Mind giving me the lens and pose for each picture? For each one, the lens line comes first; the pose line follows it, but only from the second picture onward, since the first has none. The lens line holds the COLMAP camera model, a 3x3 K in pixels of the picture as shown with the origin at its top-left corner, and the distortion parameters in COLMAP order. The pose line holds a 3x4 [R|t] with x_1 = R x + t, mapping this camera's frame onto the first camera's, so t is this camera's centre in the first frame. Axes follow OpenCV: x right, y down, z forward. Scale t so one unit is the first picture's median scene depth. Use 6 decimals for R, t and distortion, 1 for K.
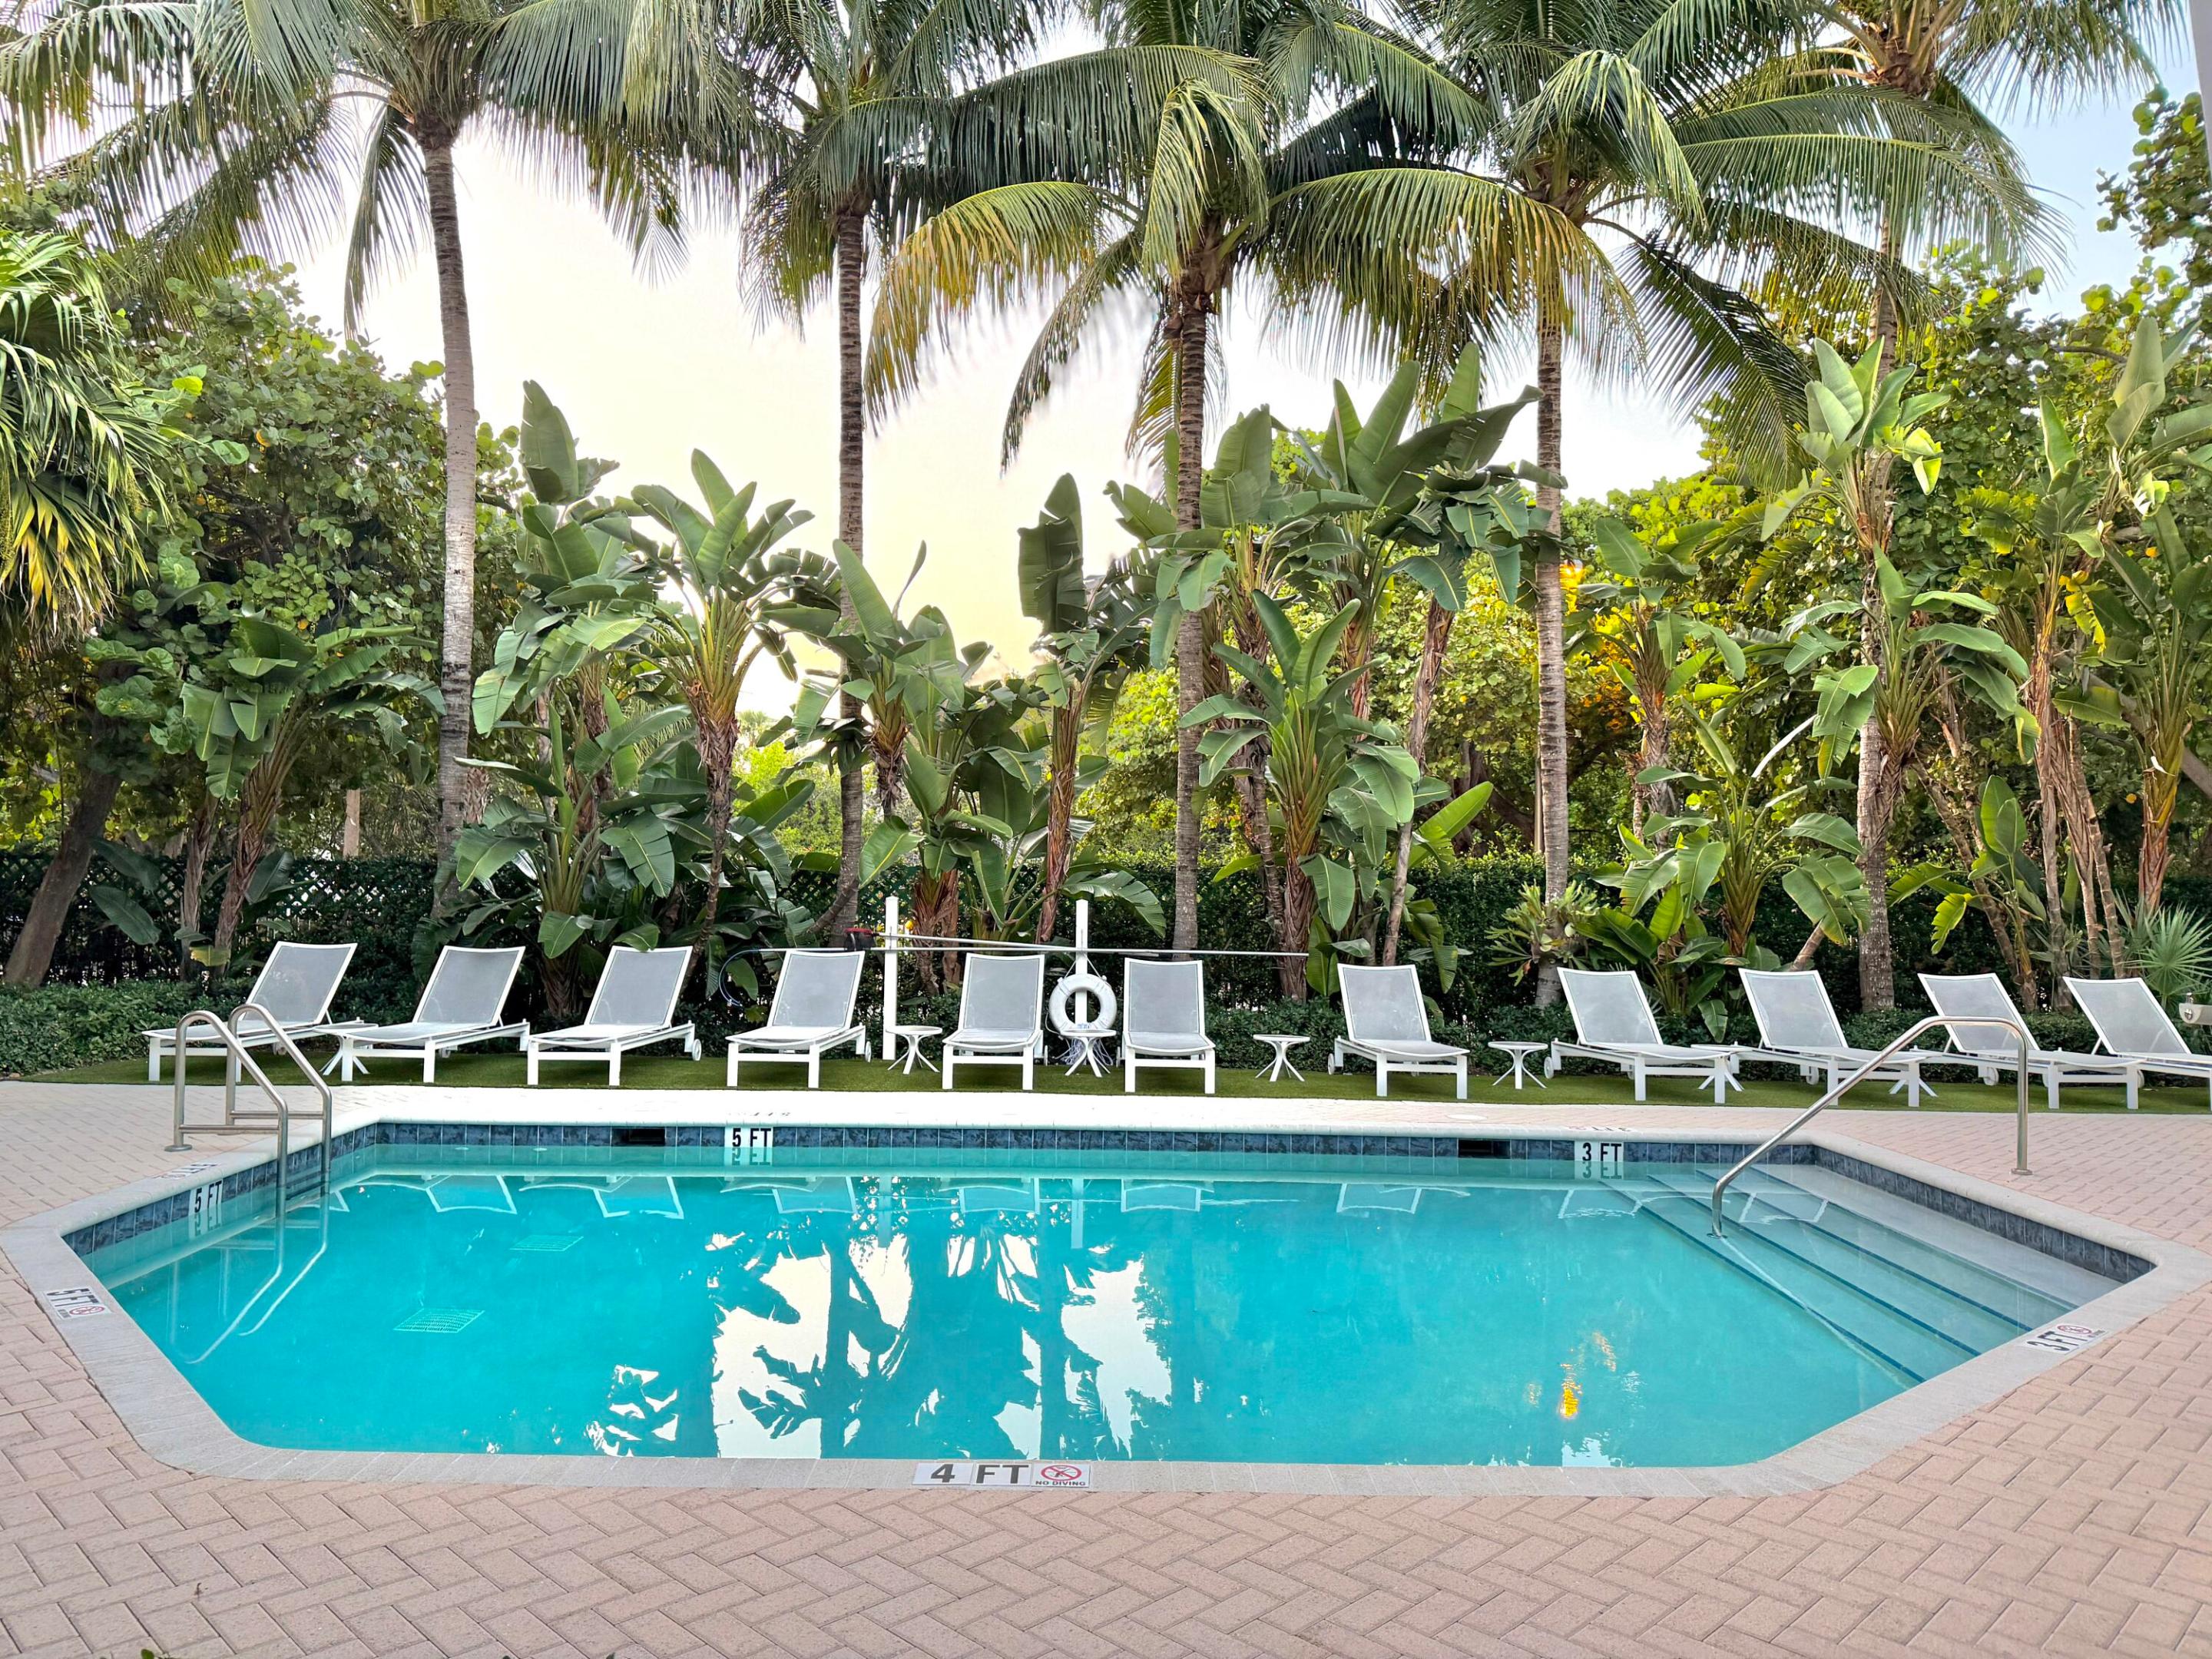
lens RADIAL K [[1566.9, 0, 1103.0], [0, 1566.9, 833.8], [0, 0, 1]] dist [0.091728, -0.141472]
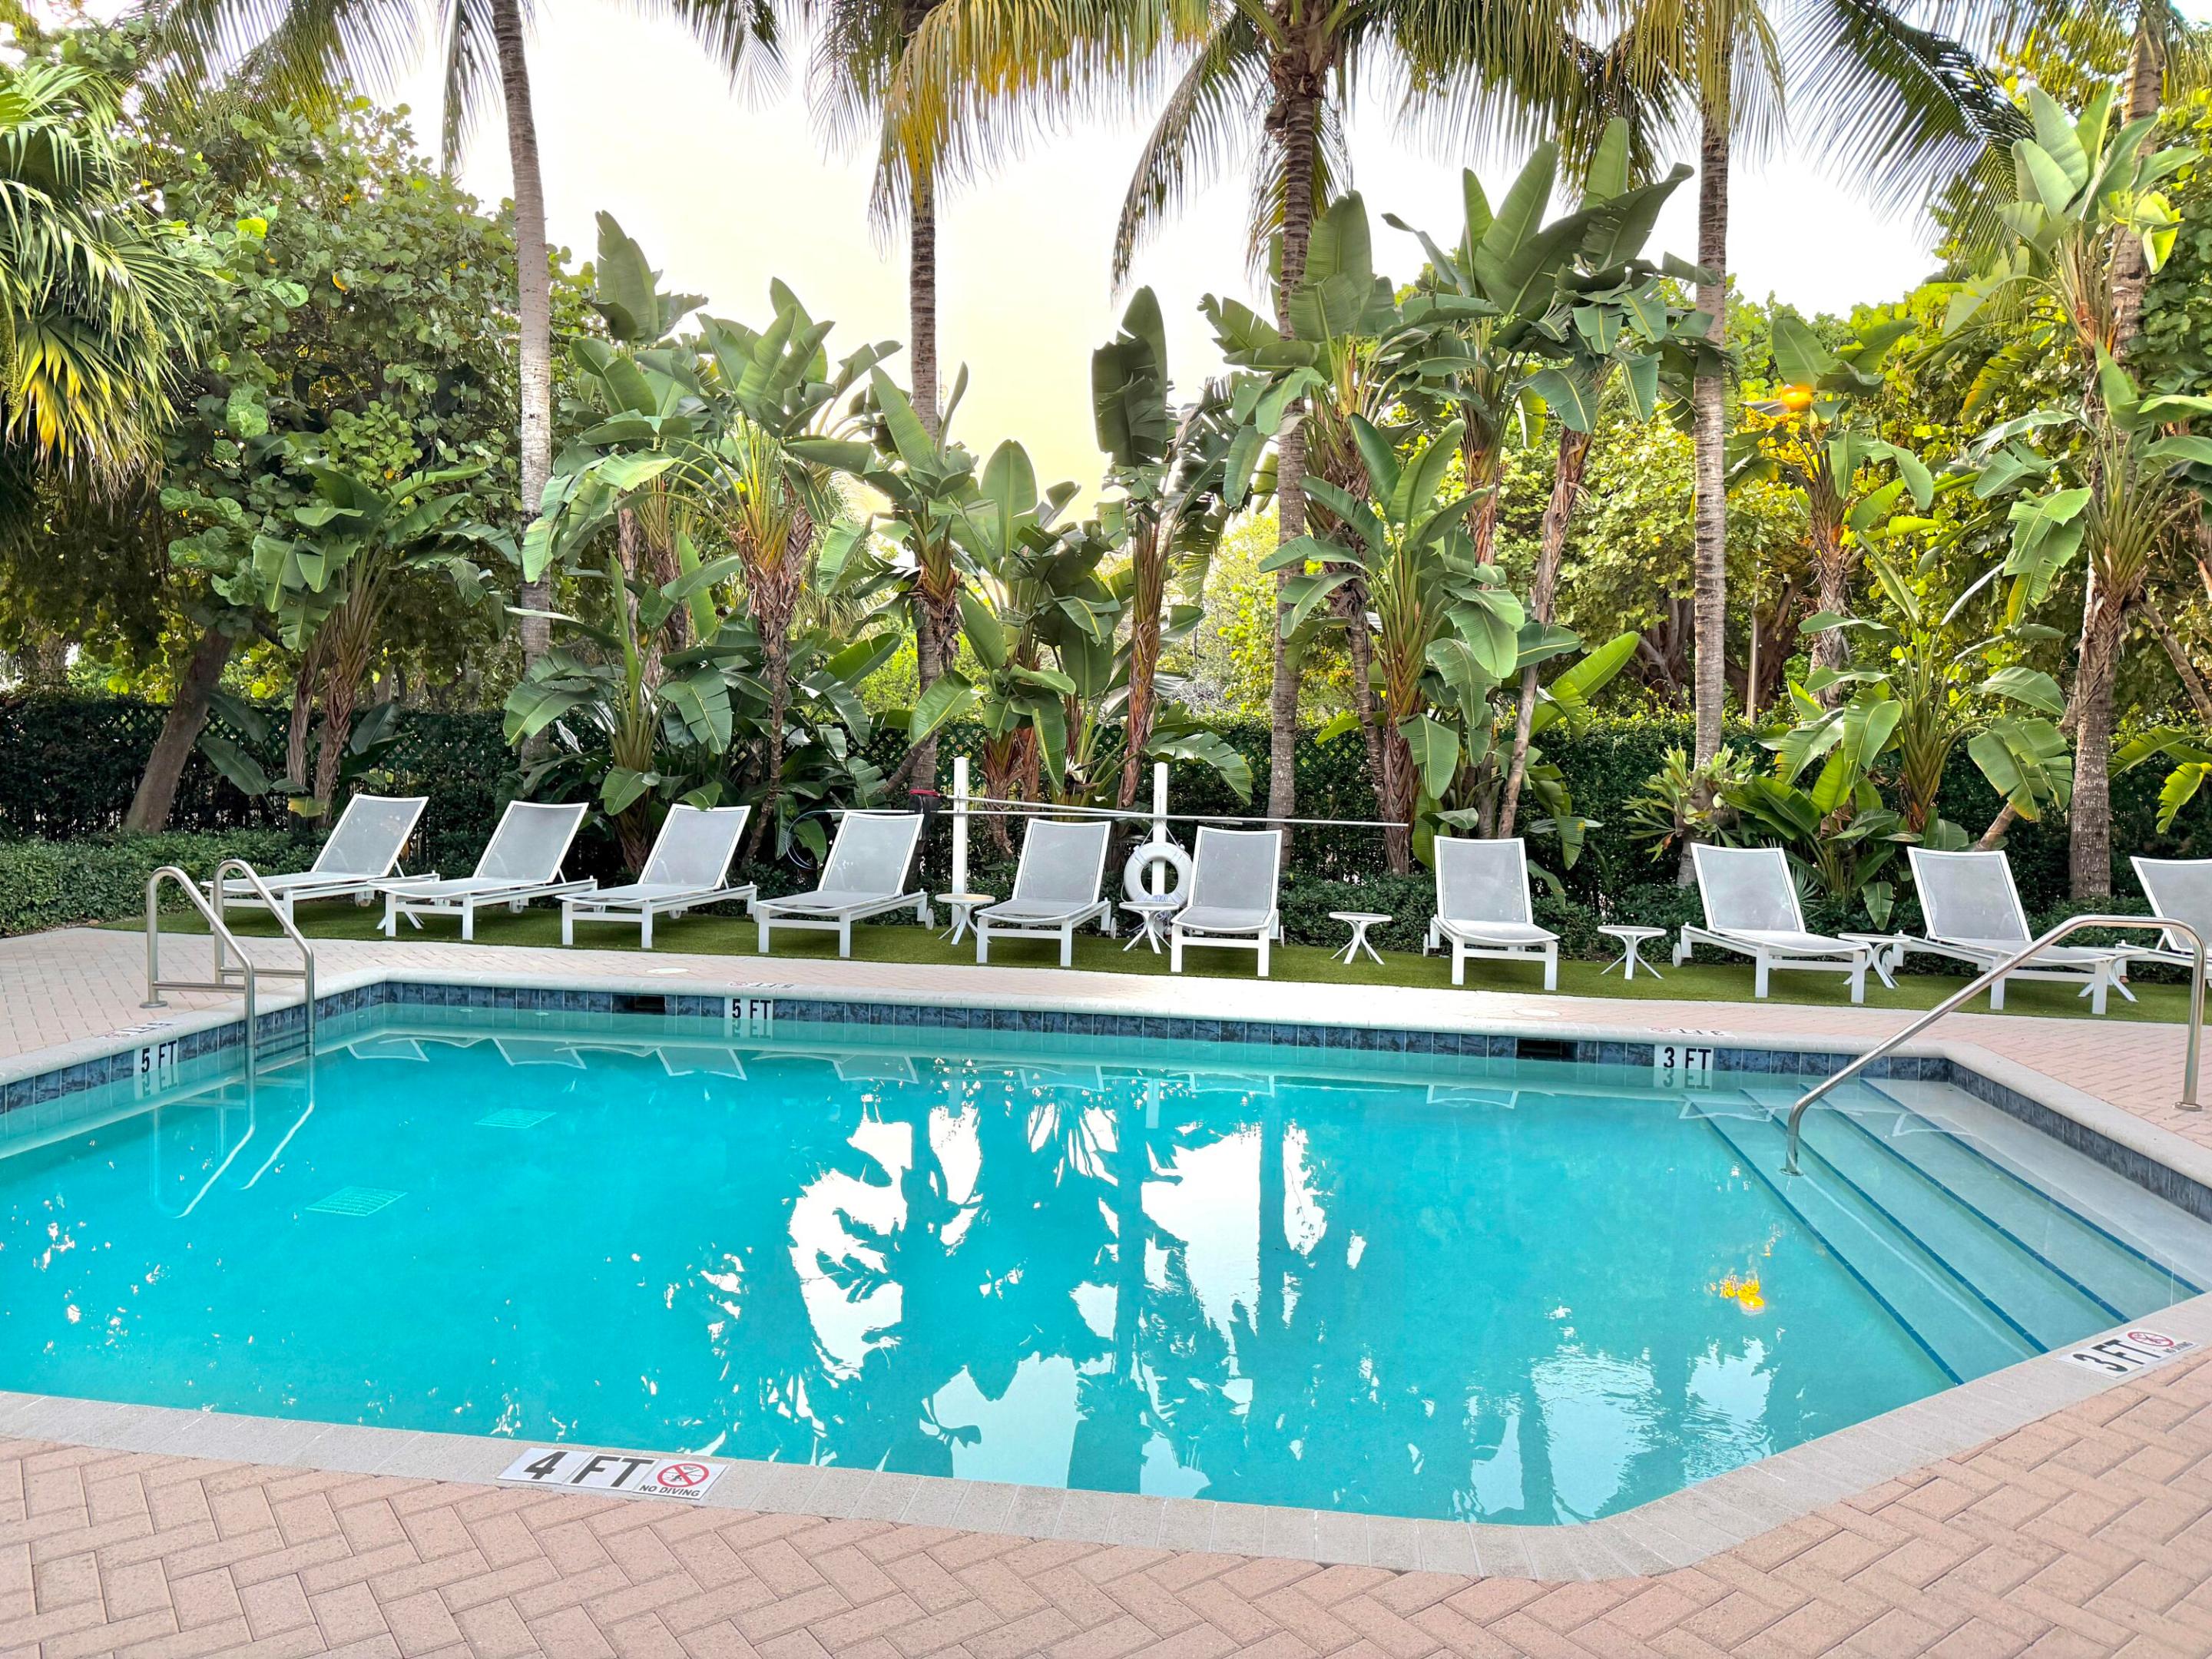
lens RADIAL K [[1563.6, 0, 1111.3], [0, 1563.6, 828.6], [0, 0, 1]] dist [0.064256, -0.089290]
pose [[0.988503, 0.016374, -0.150312, 0.097368], [-0.003082, 0.996094, 0.088241, 0.000137], [0.151170, -0.086763, 0.984693, 0.083299]]
